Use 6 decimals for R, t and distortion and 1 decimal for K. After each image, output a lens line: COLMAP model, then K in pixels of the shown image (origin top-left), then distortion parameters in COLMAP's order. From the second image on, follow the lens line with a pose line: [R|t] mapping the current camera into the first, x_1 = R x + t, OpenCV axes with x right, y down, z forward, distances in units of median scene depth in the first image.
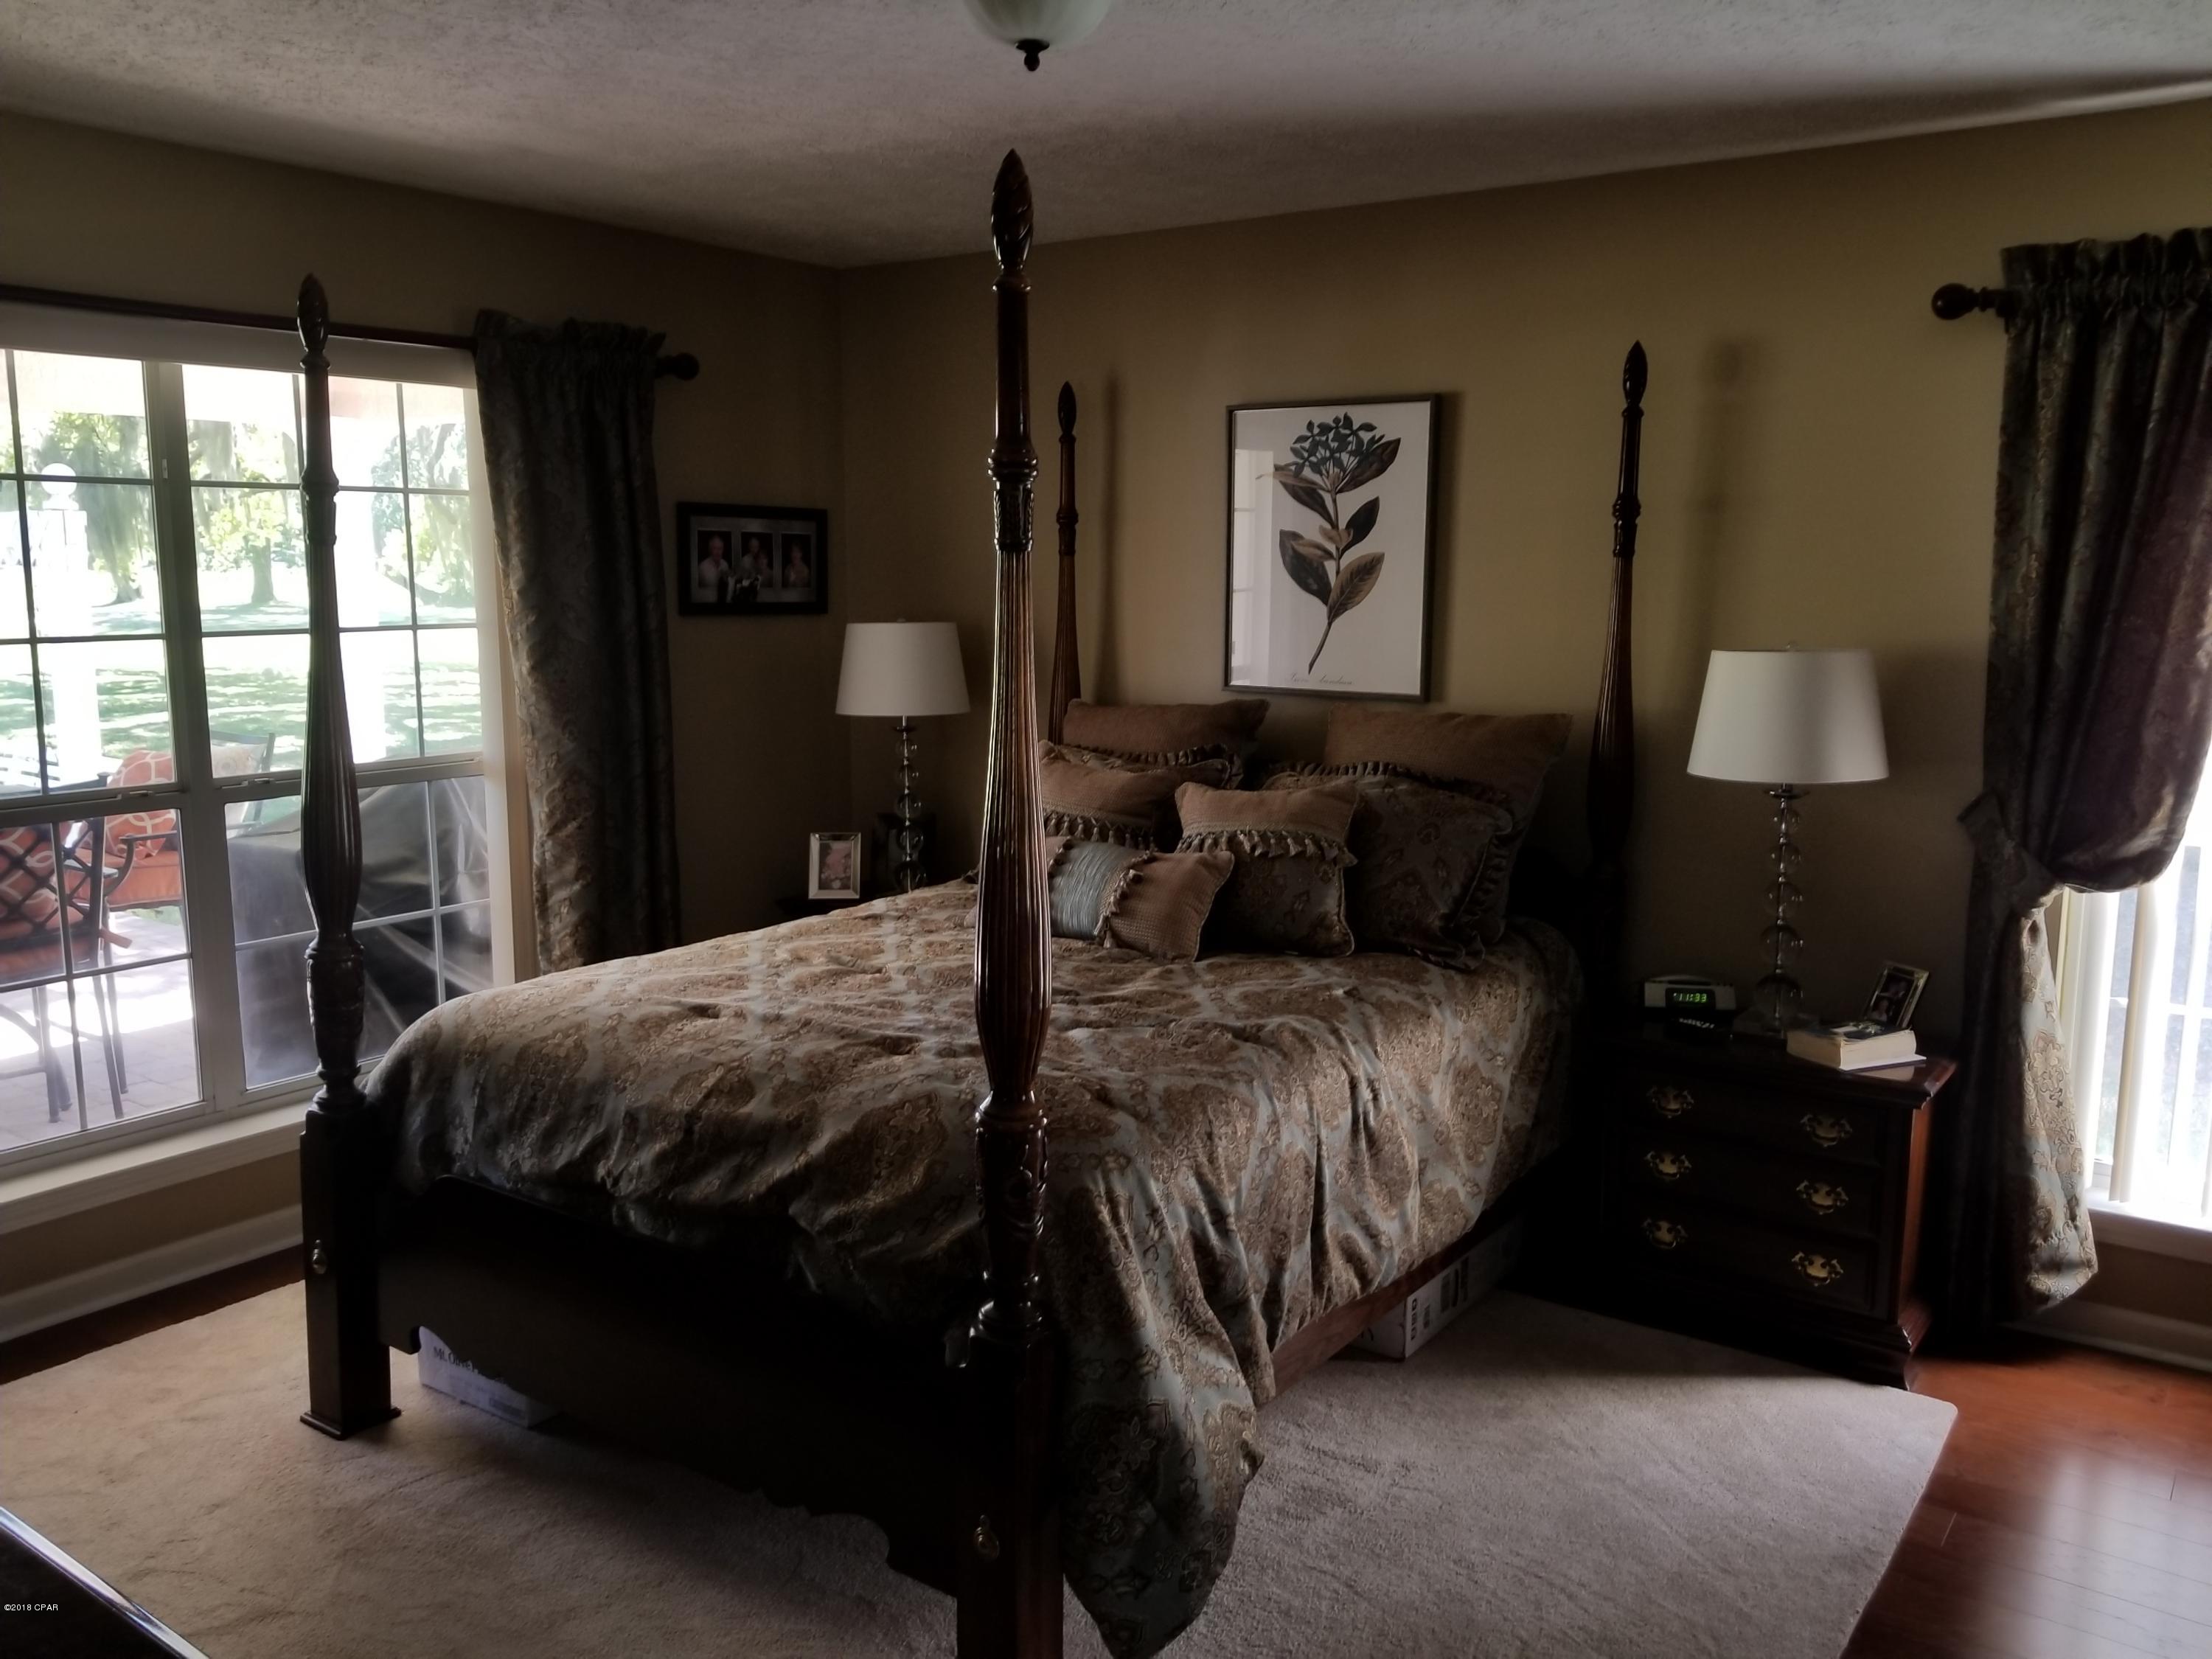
lens RADIAL K [[1723.6, 0, 1108.6], [0, 1723.6, 840.7], [0, 0, 1]] dist [0.050852, -0.089721]
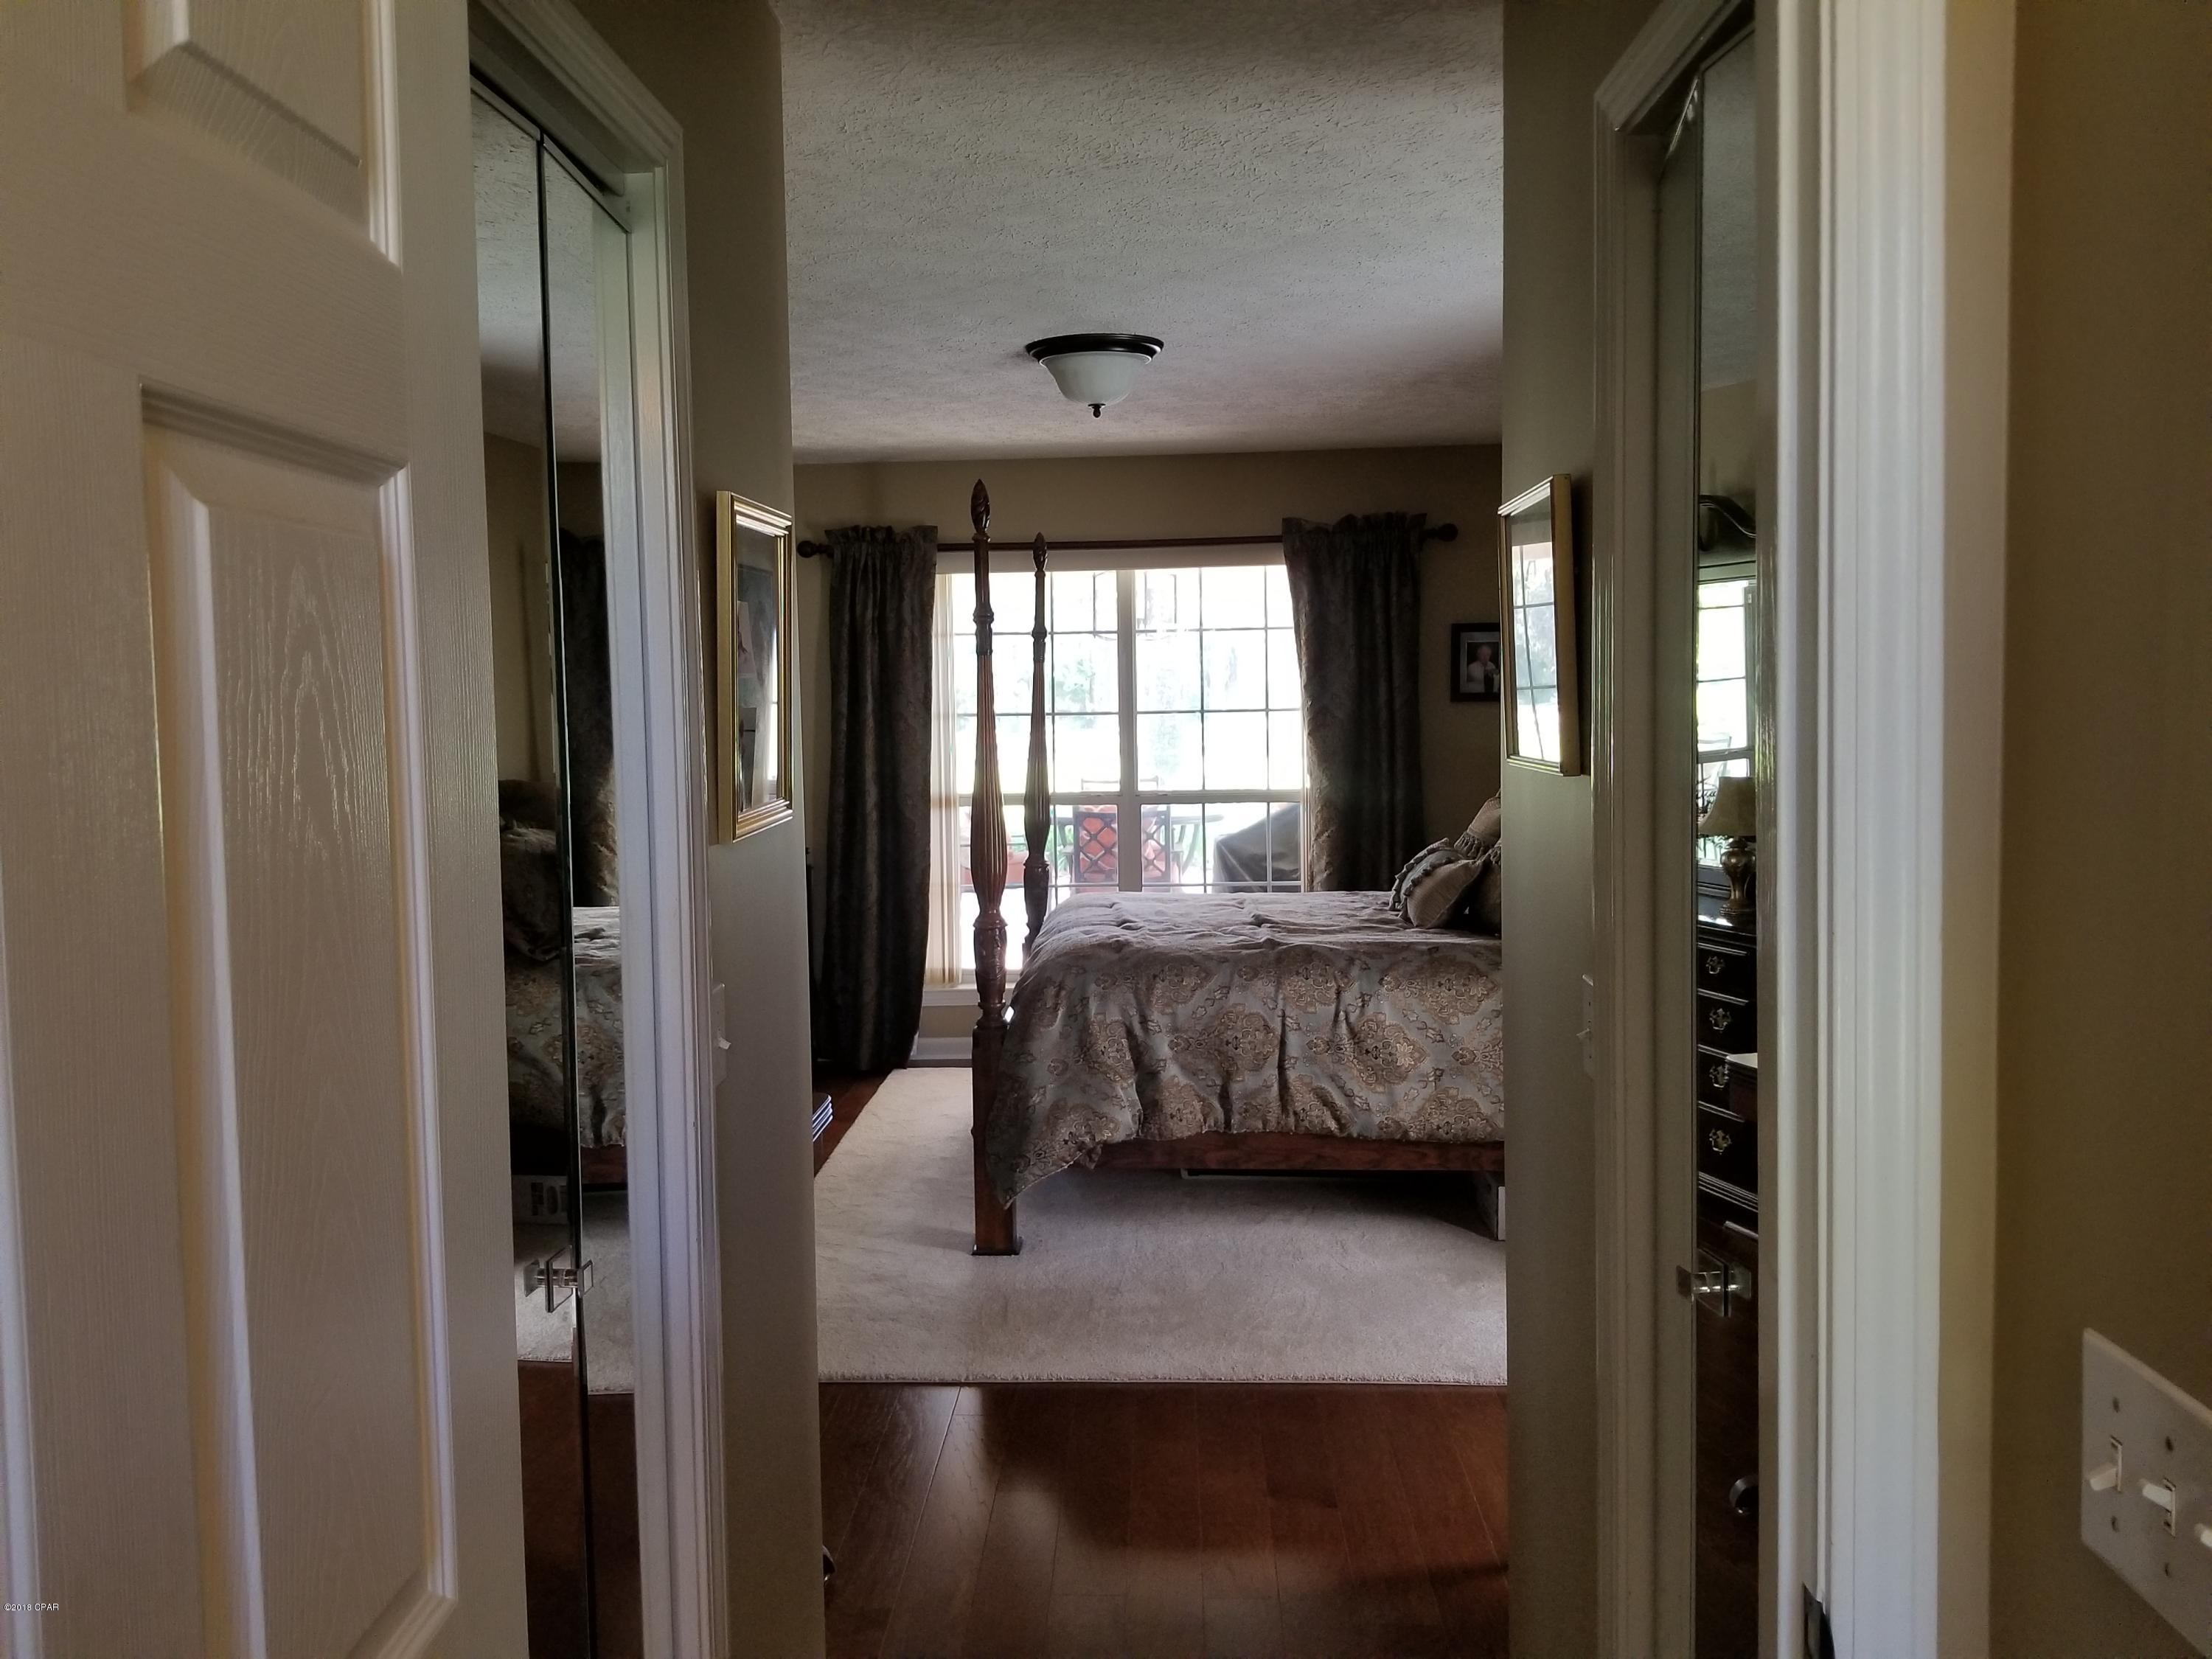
lens RADIAL K [[1723.6, 0, 1084.3], [0, 1723.6, 814.7], [0, 0, 1]] dist [0.050852, -0.089721]
pose [[0.534311, 0.043528, -0.844166, 0.850950], [-0.112024, 0.993511, -0.019676, 0.026960], [0.837832, 0.105079, 0.535720, -0.016149]]
